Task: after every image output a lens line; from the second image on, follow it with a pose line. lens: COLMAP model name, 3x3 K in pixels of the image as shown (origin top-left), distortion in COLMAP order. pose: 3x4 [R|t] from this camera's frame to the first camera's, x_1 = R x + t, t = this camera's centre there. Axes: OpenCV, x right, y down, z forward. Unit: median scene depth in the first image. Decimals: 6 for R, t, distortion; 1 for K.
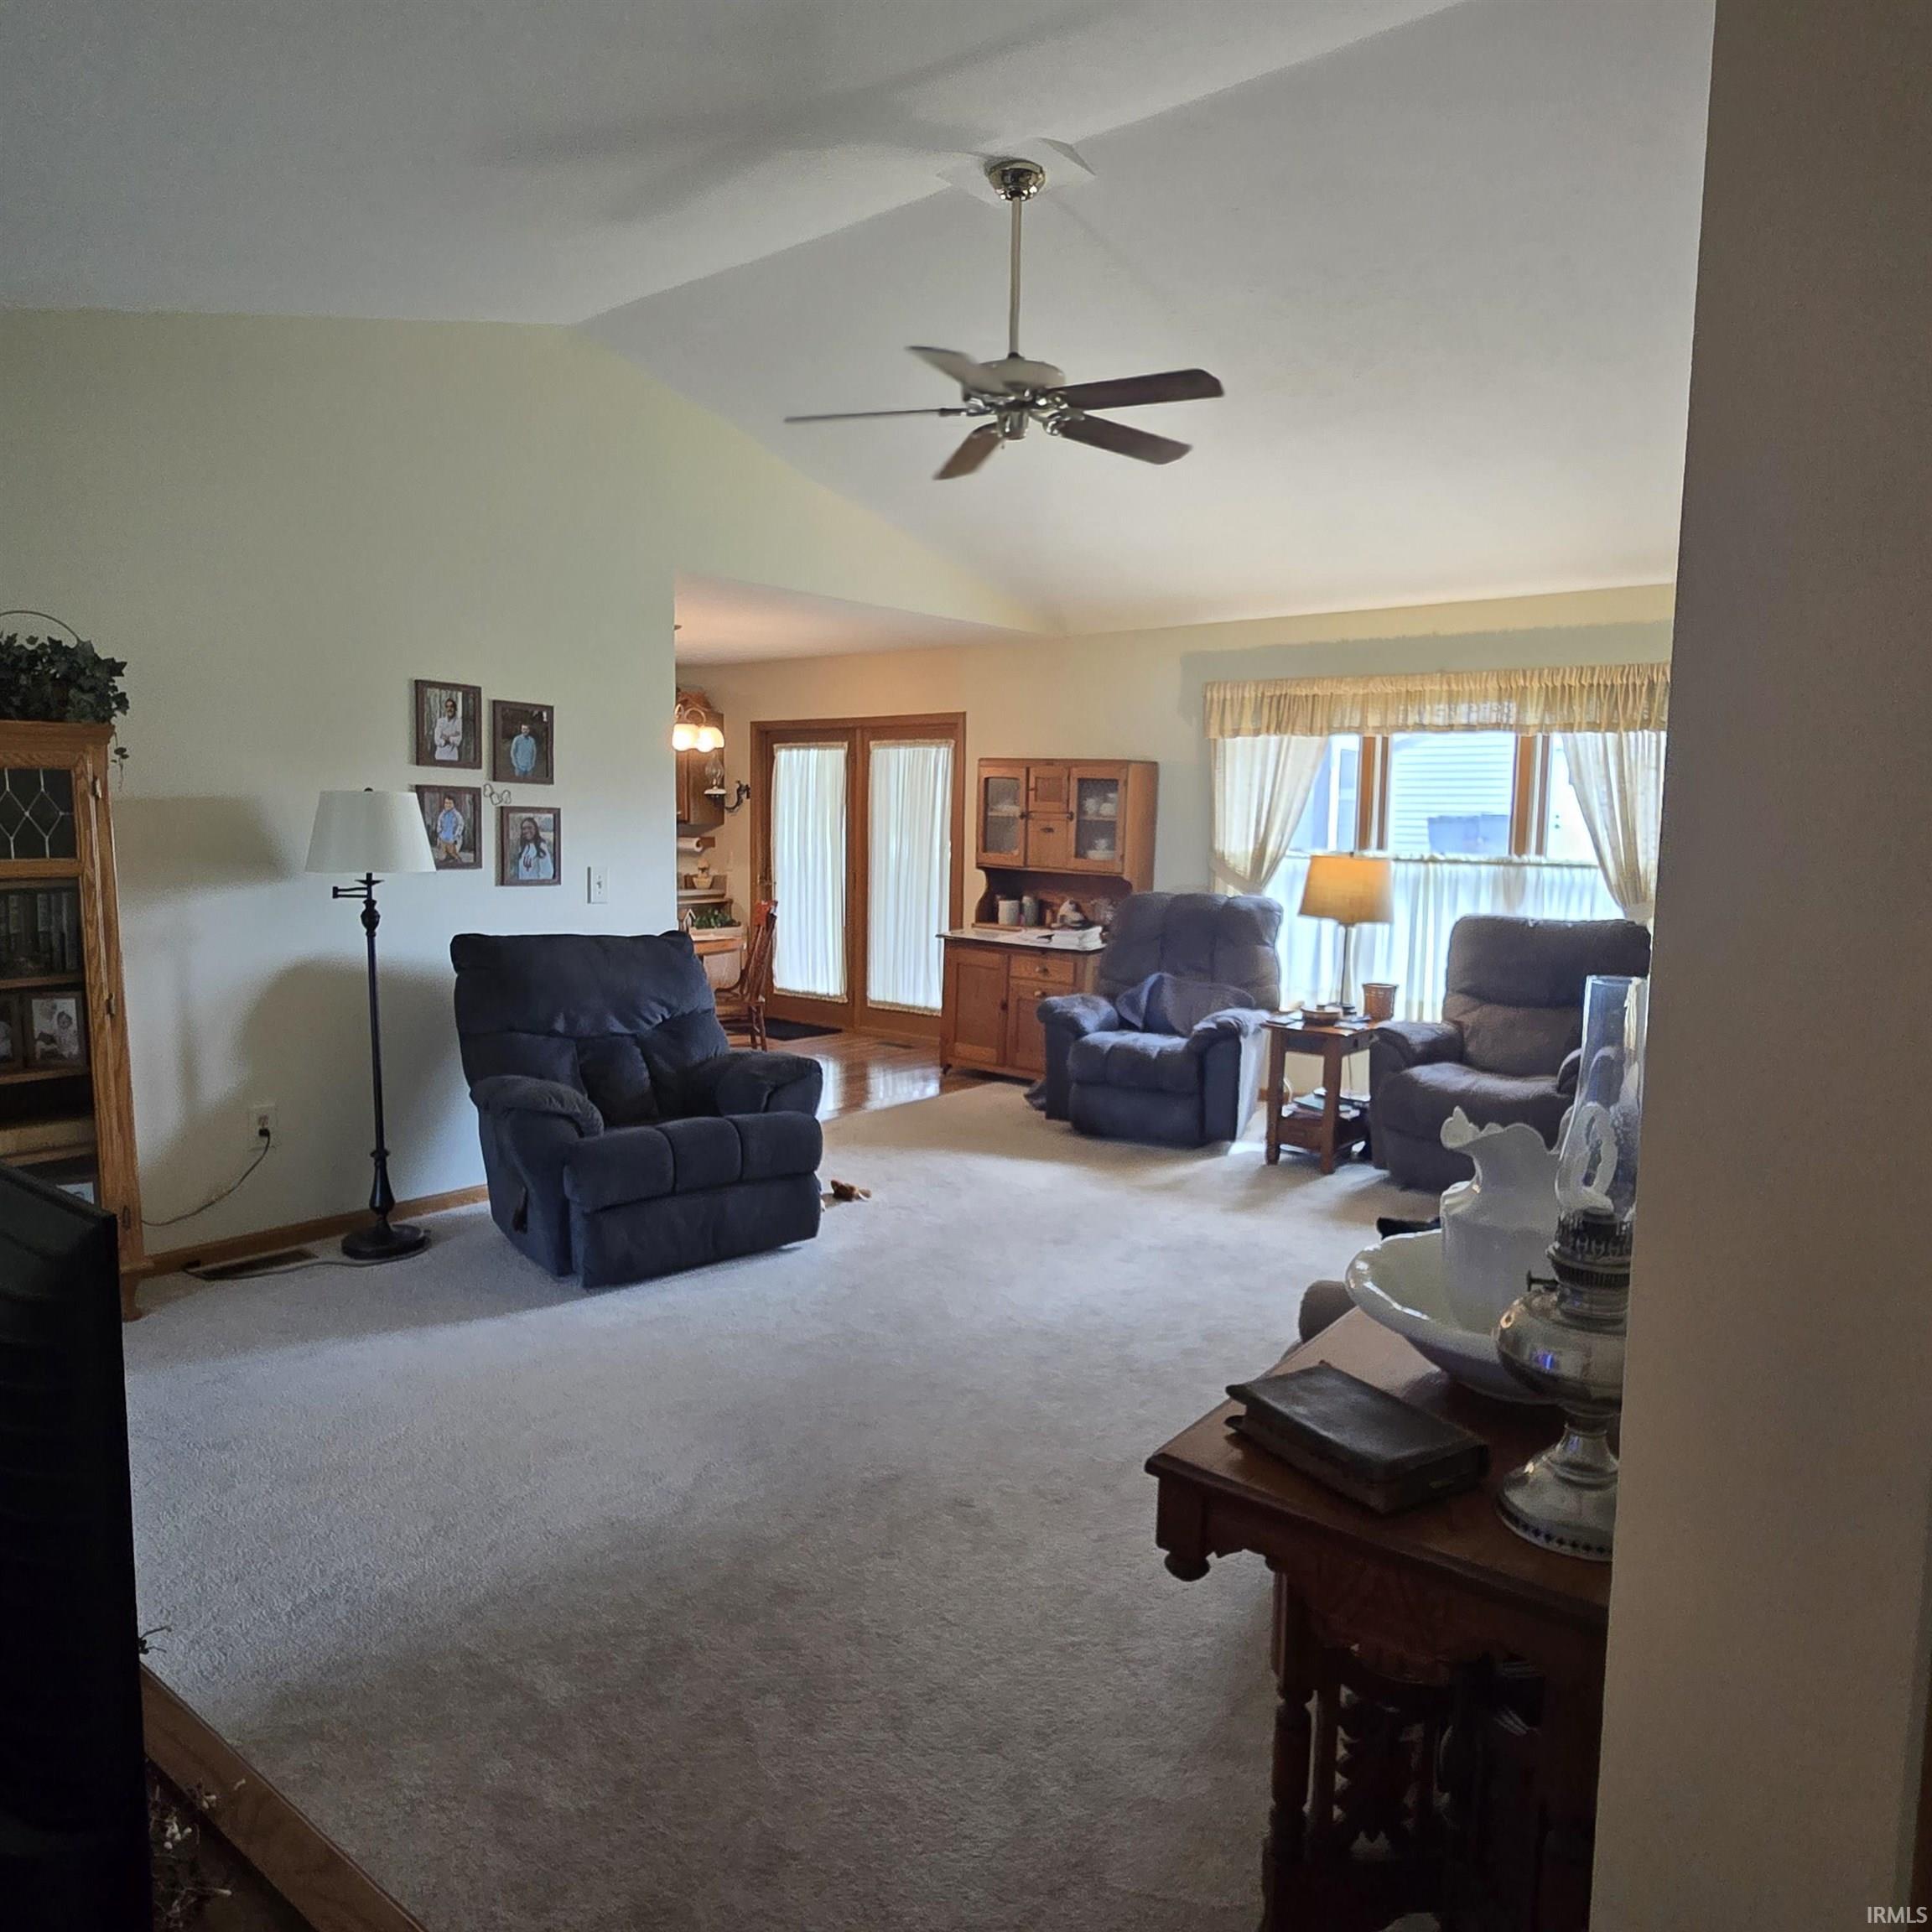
lens RADIAL K [[1379.3, 0, 960.7], [0, 1379.3, 972.9], [0, 0, 1]] dist [-0.022128, 0.002871]
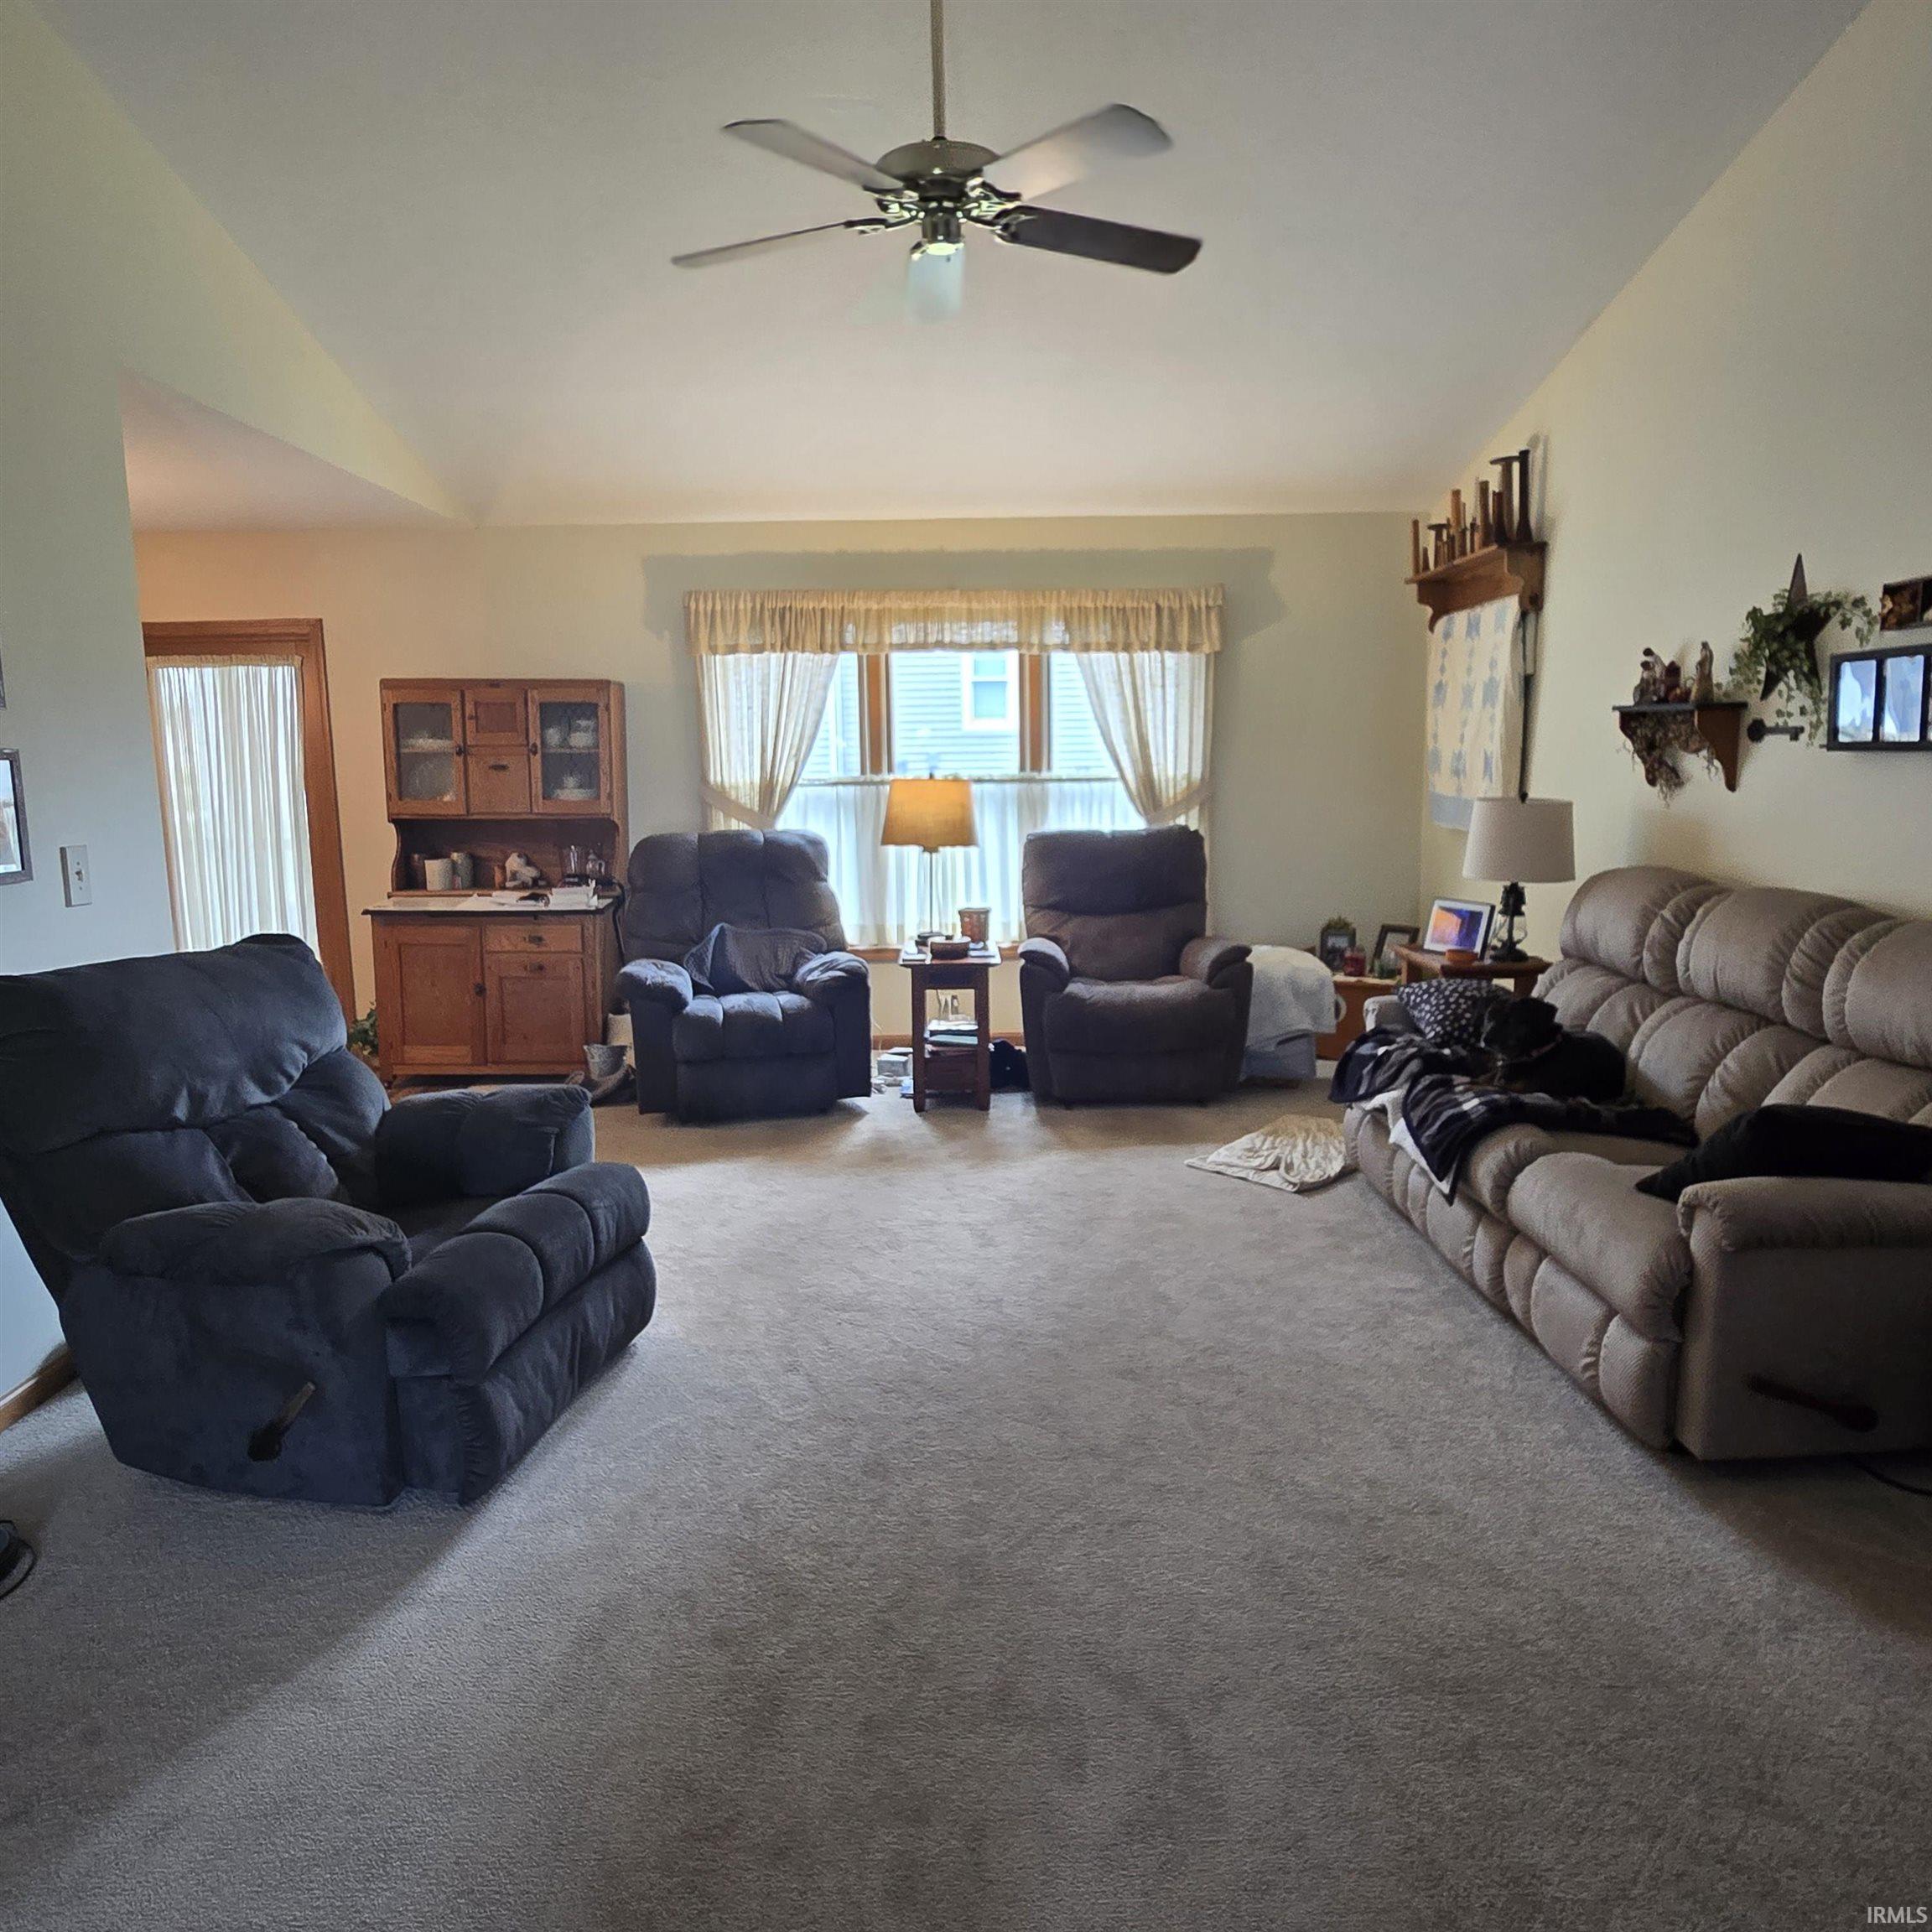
lens RADIAL K [[1379.3, 0, 965.3], [0, 1379.3, 951.2], [0, 0, 1]] dist [-0.022128, 0.002871]
pose [[0.751333, -0.122644, 0.648427, -0.301962], [0.103611, 0.992316, 0.067634, -0.025761], [-0.651739, 0.016368, 0.758266, 0.235789]]
